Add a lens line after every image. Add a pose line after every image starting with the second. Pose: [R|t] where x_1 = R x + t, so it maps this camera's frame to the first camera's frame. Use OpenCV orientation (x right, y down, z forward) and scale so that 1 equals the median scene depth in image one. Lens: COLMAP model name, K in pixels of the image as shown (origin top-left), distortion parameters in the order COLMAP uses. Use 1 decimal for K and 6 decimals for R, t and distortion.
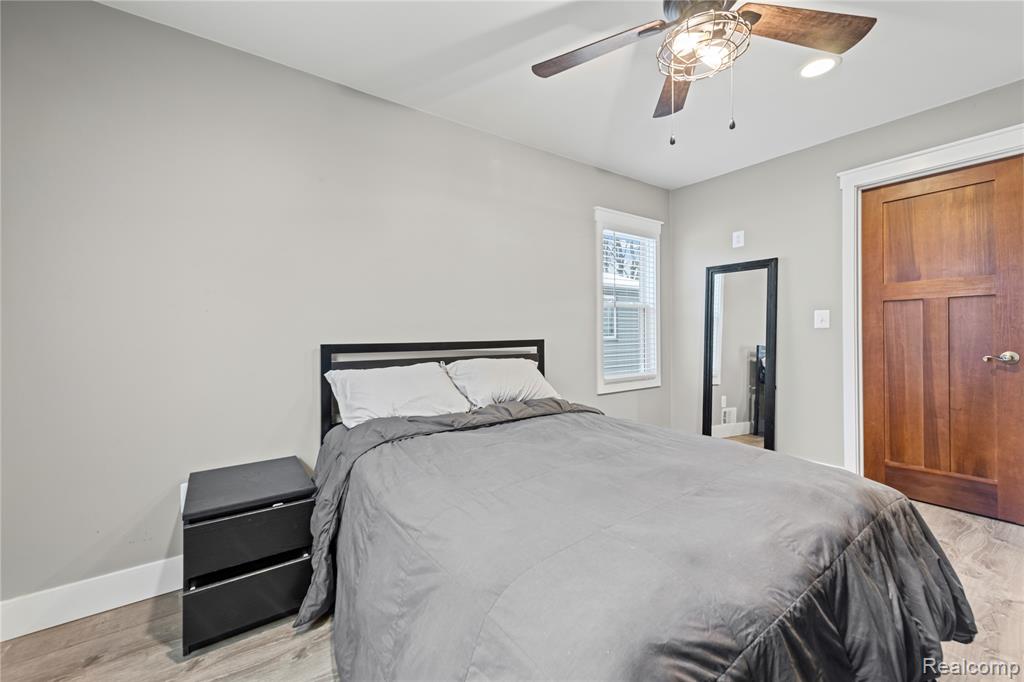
lens RADIAL K [[415.7, 0, 524.5], [0, 415.7, 329.2], [0, 0, 1]] dist [0.016161, -0.000398]
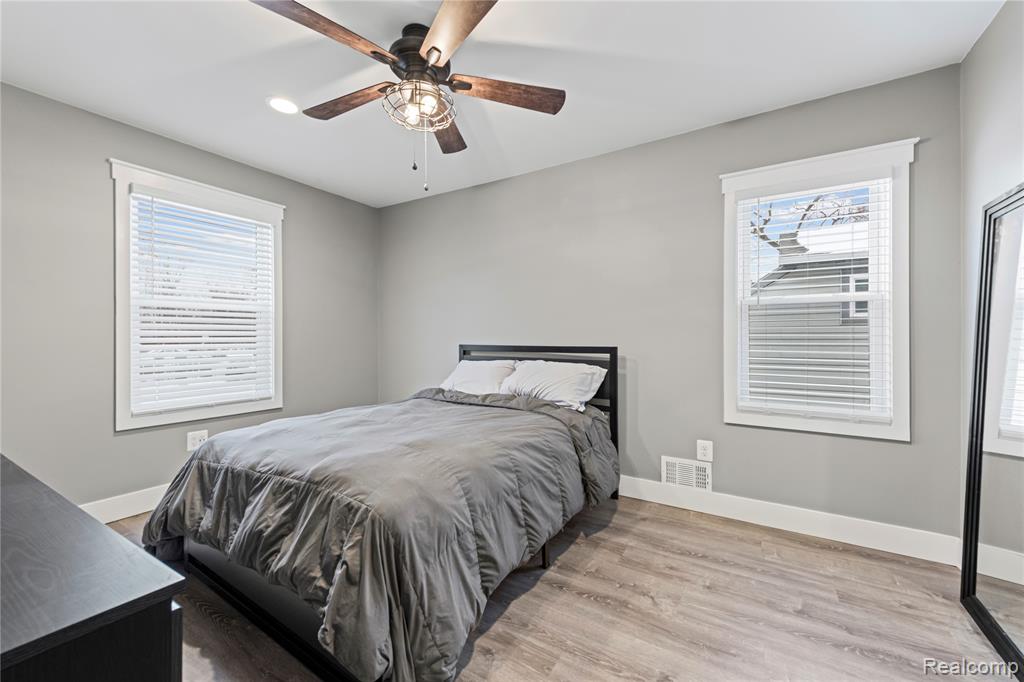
lens RADIAL K [[415.7, 0, 524.5], [0, 415.7, 329.2], [0, 0, 1]] dist [0.016161, -0.000398]
pose [[0.378466, -0.007764, -0.925583, 0.869083], [-0.000276, 0.999964, -0.008501, -0.008451], [0.925615, 0.003473, 0.378450, 0.437046]]
